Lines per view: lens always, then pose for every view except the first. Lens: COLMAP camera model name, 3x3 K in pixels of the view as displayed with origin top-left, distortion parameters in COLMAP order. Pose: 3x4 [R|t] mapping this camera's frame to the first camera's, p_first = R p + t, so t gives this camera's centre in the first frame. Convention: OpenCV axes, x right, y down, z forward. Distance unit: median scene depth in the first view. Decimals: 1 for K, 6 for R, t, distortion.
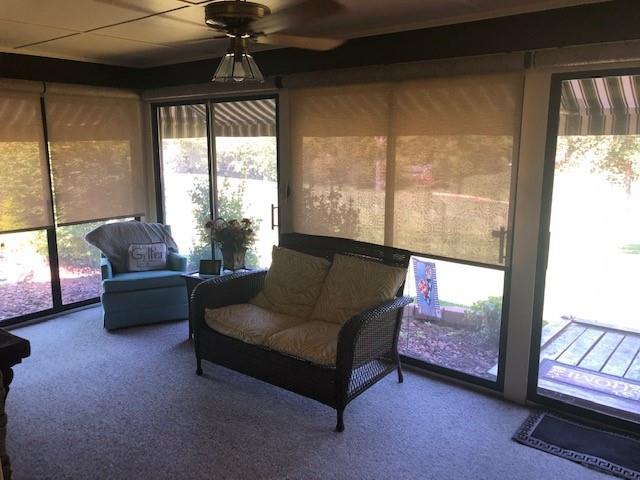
lens RADIAL K [[526.8, 0, 316.0], [0, 526.8, 238.6], [0, 0, 1]] dist [0.040770, -0.045487]
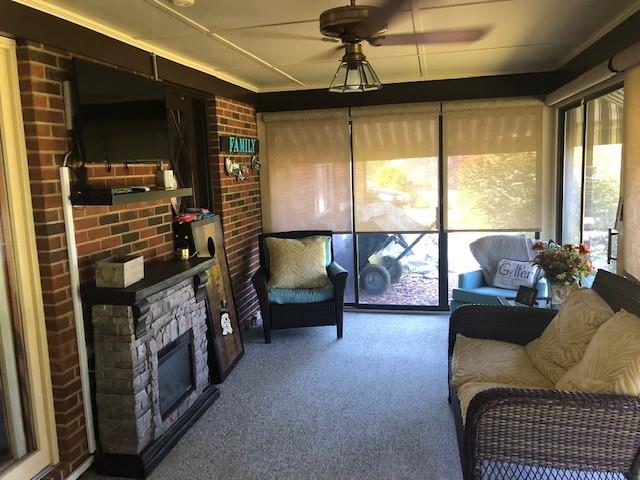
lens RADIAL K [[526.8, 0, 317.5], [0, 526.8, 240.8], [0, 0, 1]] dist [0.040770, -0.045487]
pose [[0.452729, 0.111895, -0.884599, 0.370183], [-0.124941, 0.990268, 0.061317, -0.041164], [0.882851, 0.082763, 0.462303, 0.275473]]
